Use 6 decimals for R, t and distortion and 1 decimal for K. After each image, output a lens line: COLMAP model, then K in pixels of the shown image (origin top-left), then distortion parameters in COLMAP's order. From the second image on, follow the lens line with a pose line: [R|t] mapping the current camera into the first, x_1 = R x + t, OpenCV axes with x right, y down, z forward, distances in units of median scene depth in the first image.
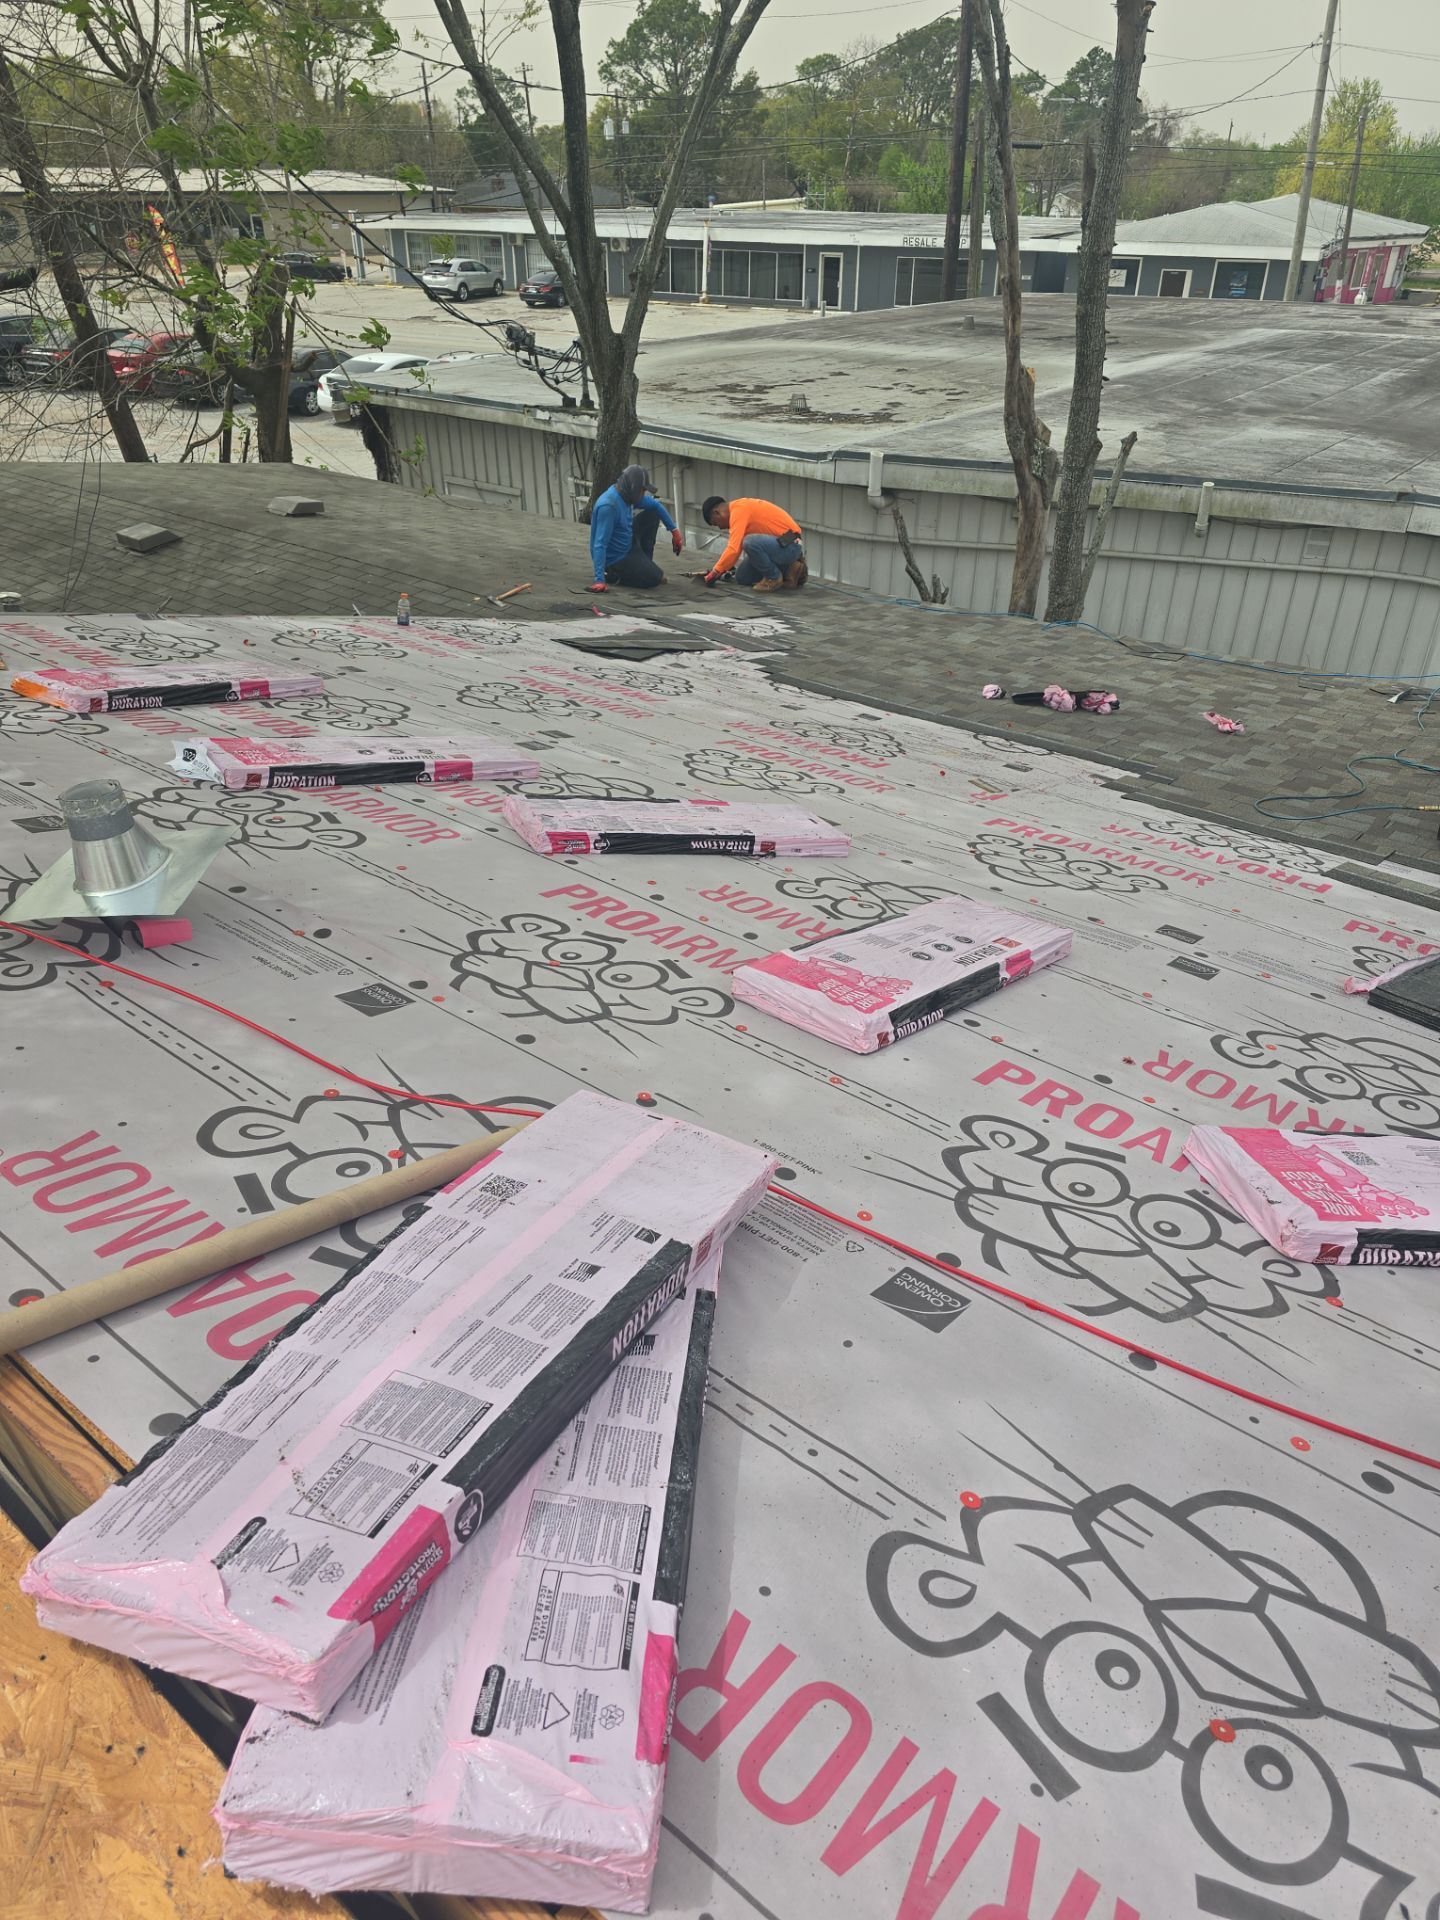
lens RADIAL K [[1287.0, 0, 742.8], [0, 1287.0, 964.7], [0, 0, 1]] dist [0.060672, -0.052048]
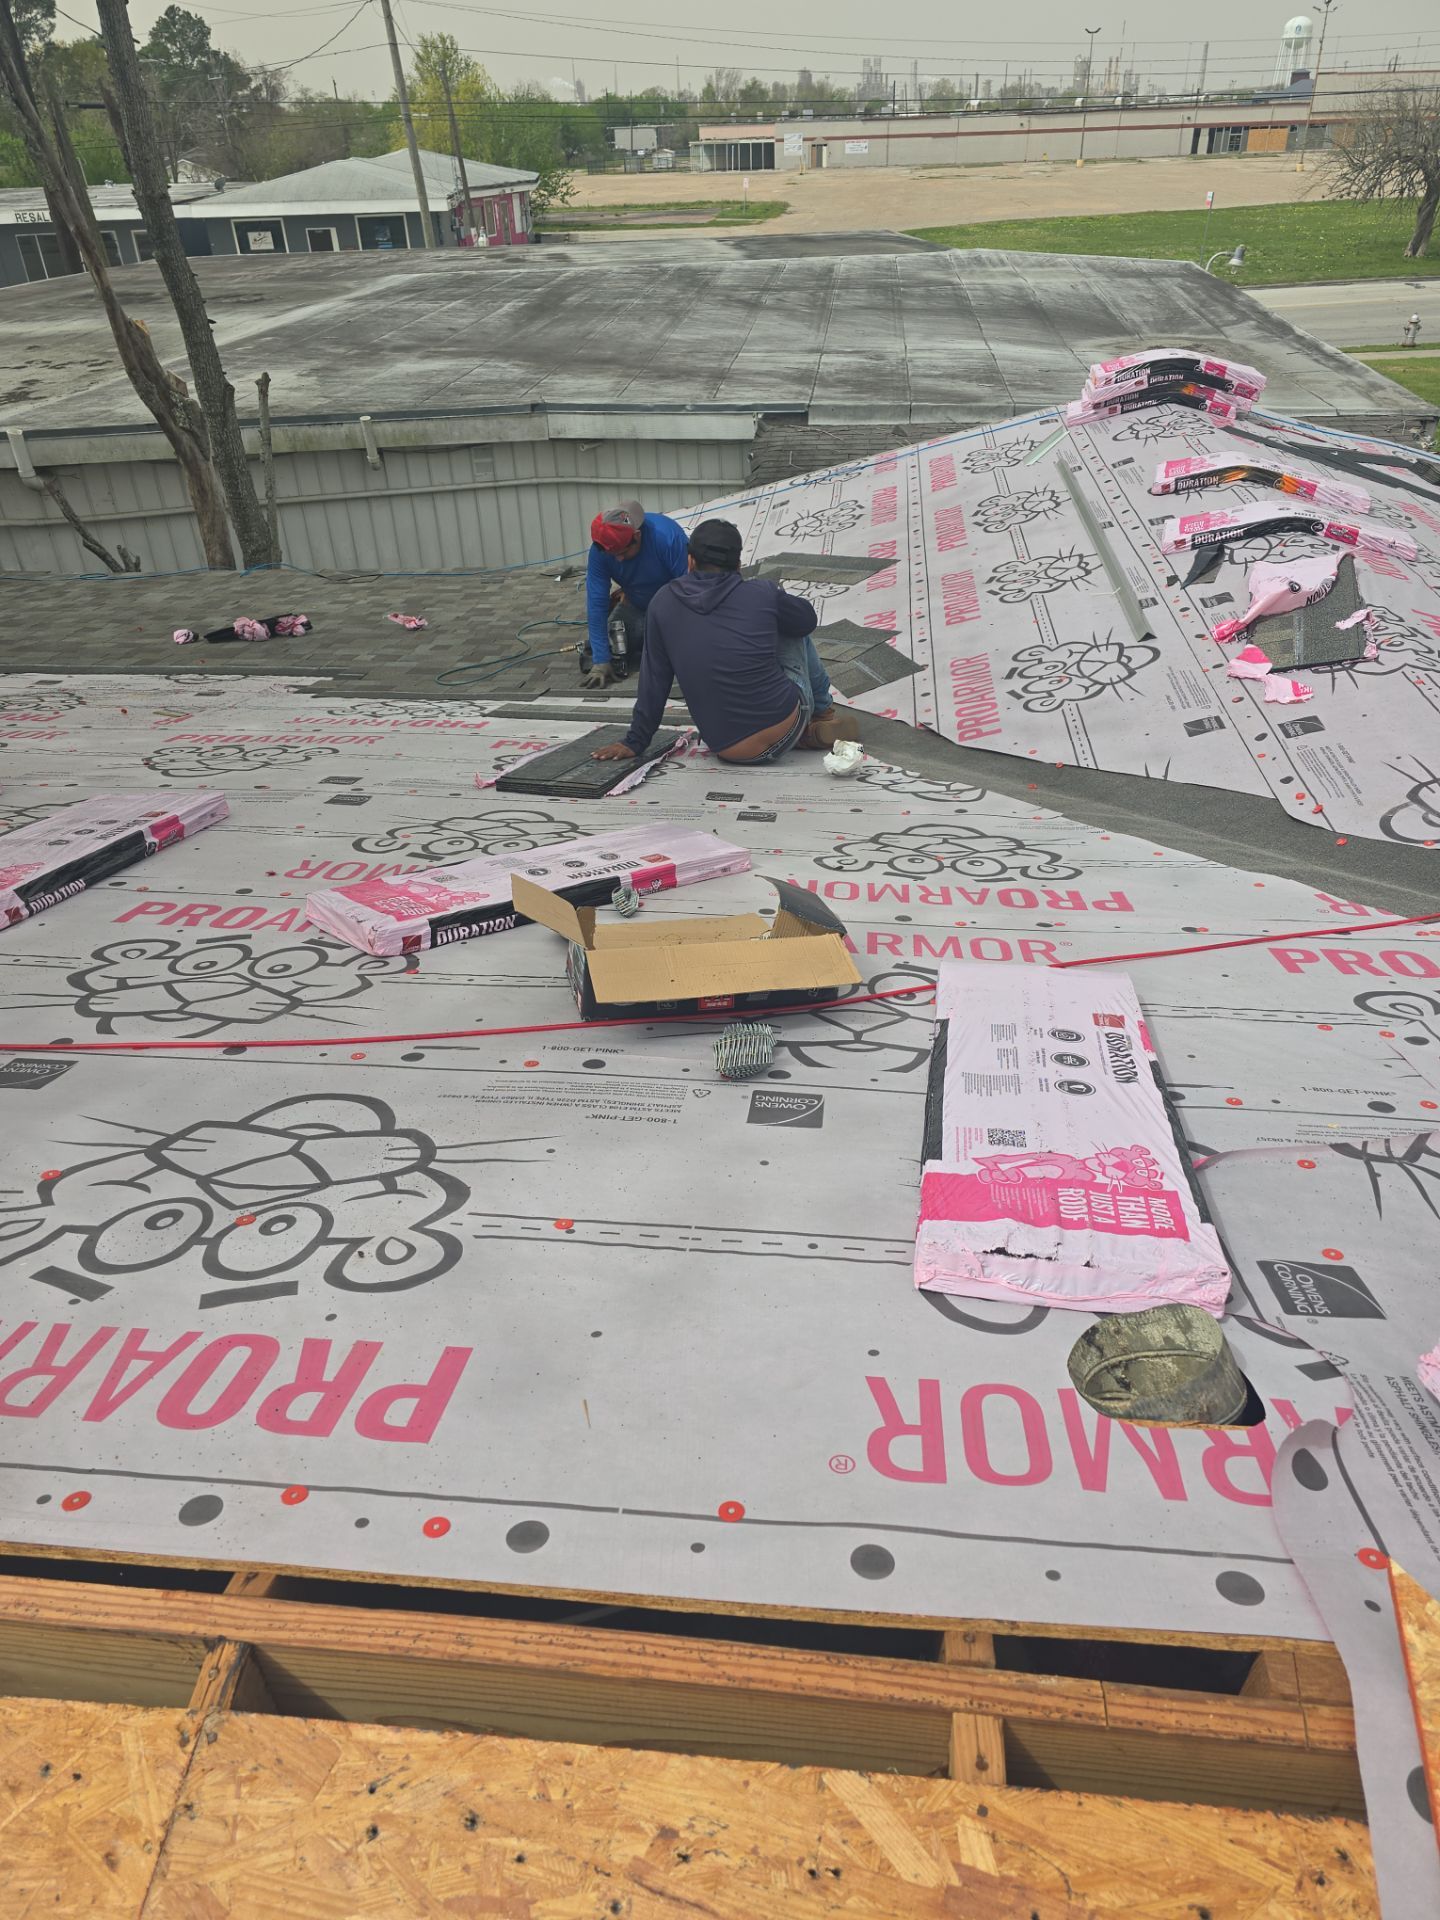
lens RADIAL K [[1287.0, 0, 742.8], [0, 1287.0, 964.7], [0, 0, 1]] dist [0.060672, -0.052048]
pose [[0.853518, -0.309335, 0.419308, 0.077022], [0.300997, 0.949572, 0.087833, 0.089159], [-0.425332, 0.051243, 0.903585, -0.099317]]
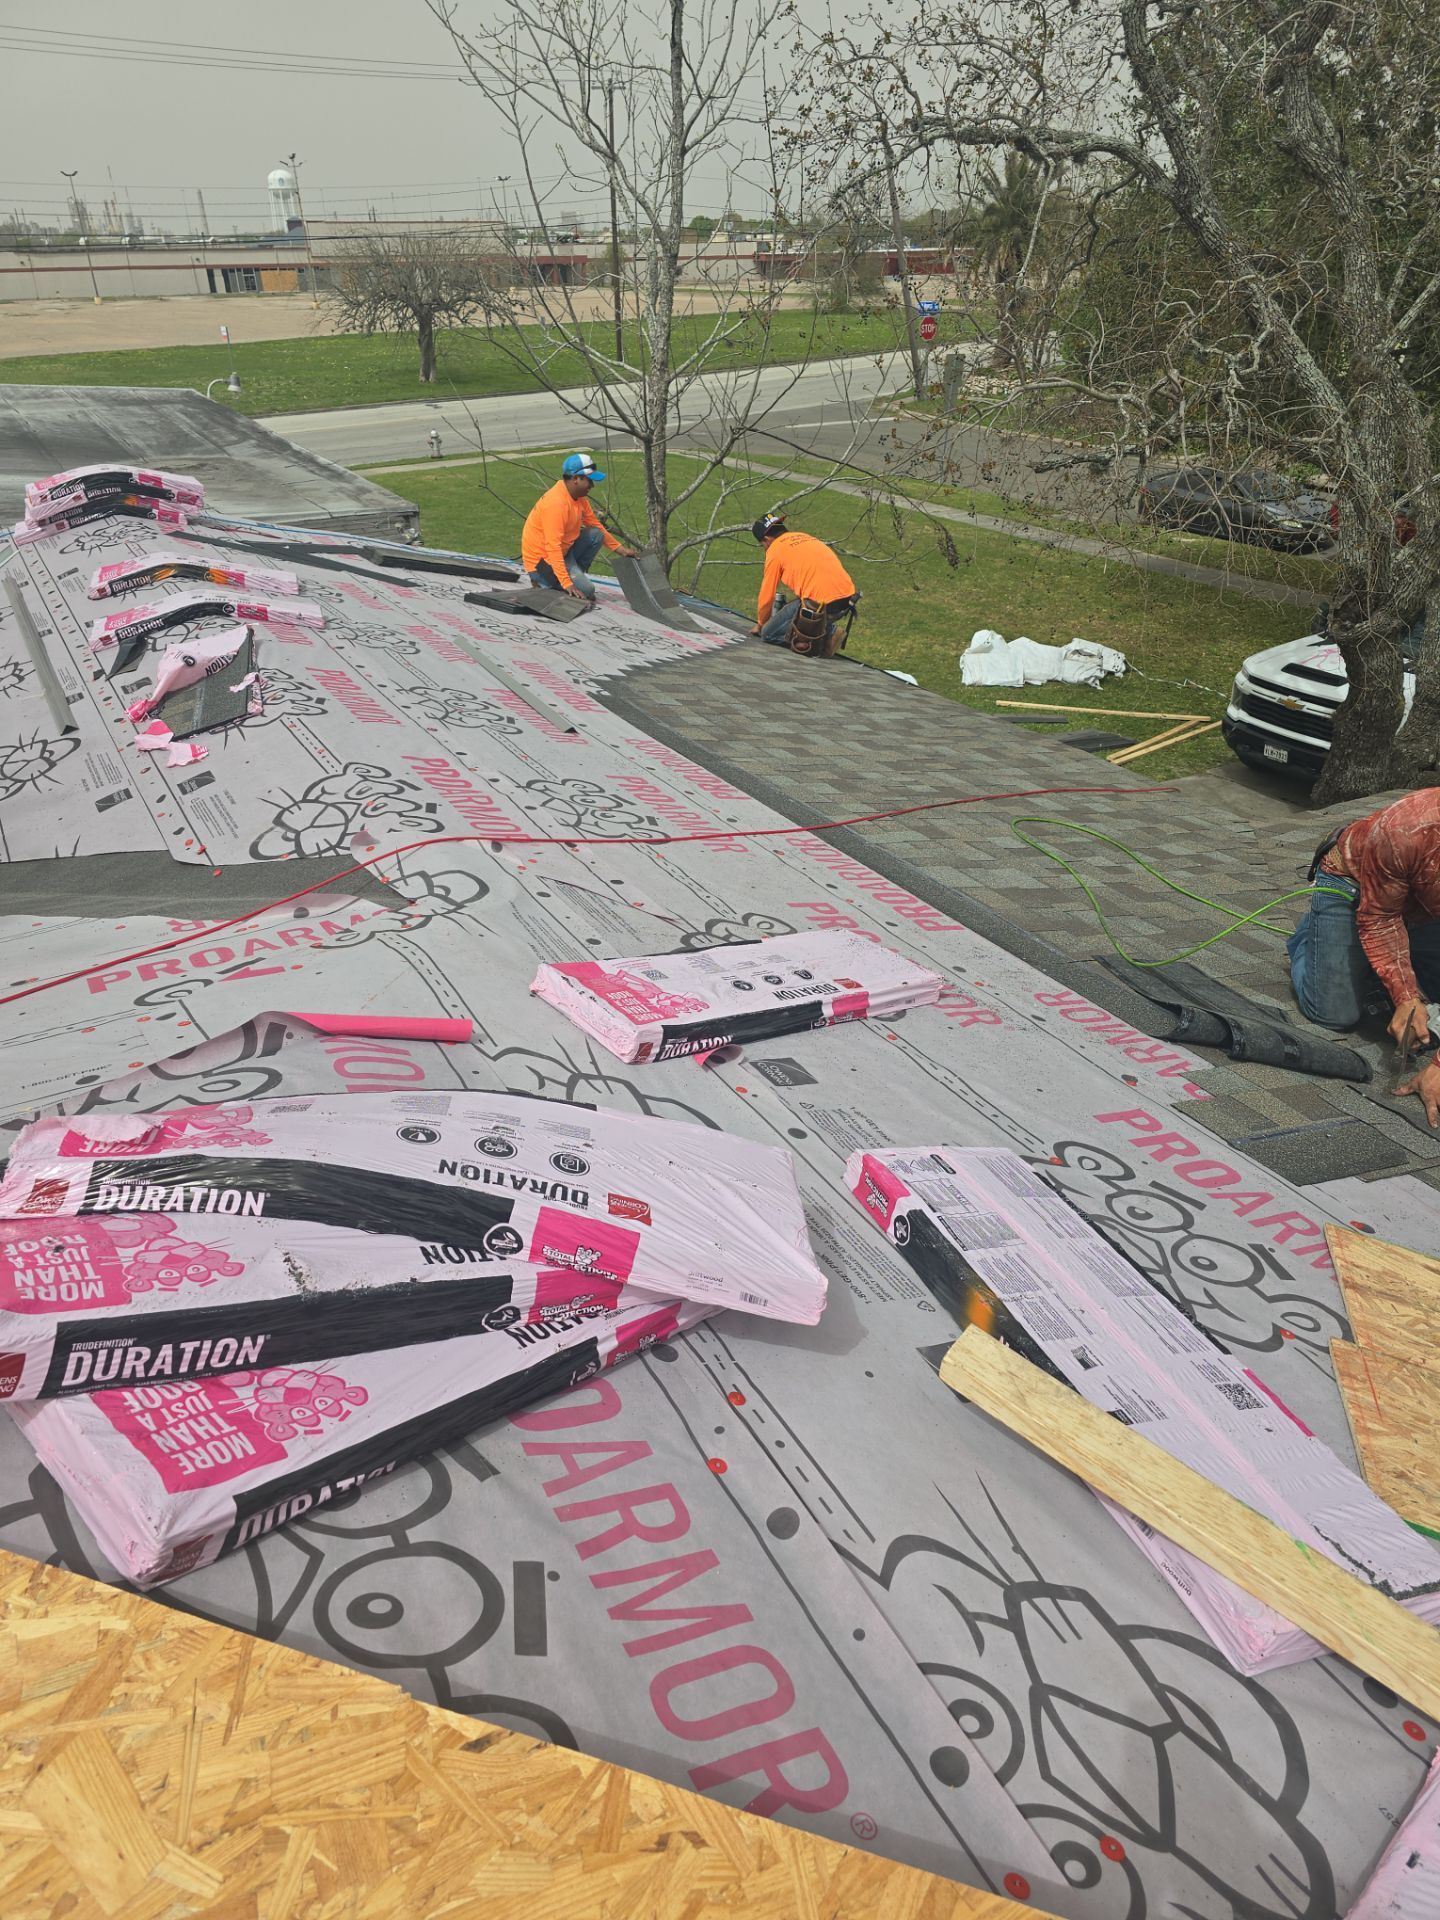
lens RADIAL K [[1287.0, 0, 742.8], [0, 1287.0, 964.7], [0, 0, 1]] dist [0.060672, -0.052048]
pose [[0.393776, -0.458159, 0.796888, 0.162846], [0.494130, 0.836524, 0.236776, 0.213331], [-0.775097, 0.300530, 0.555793, -0.270280]]
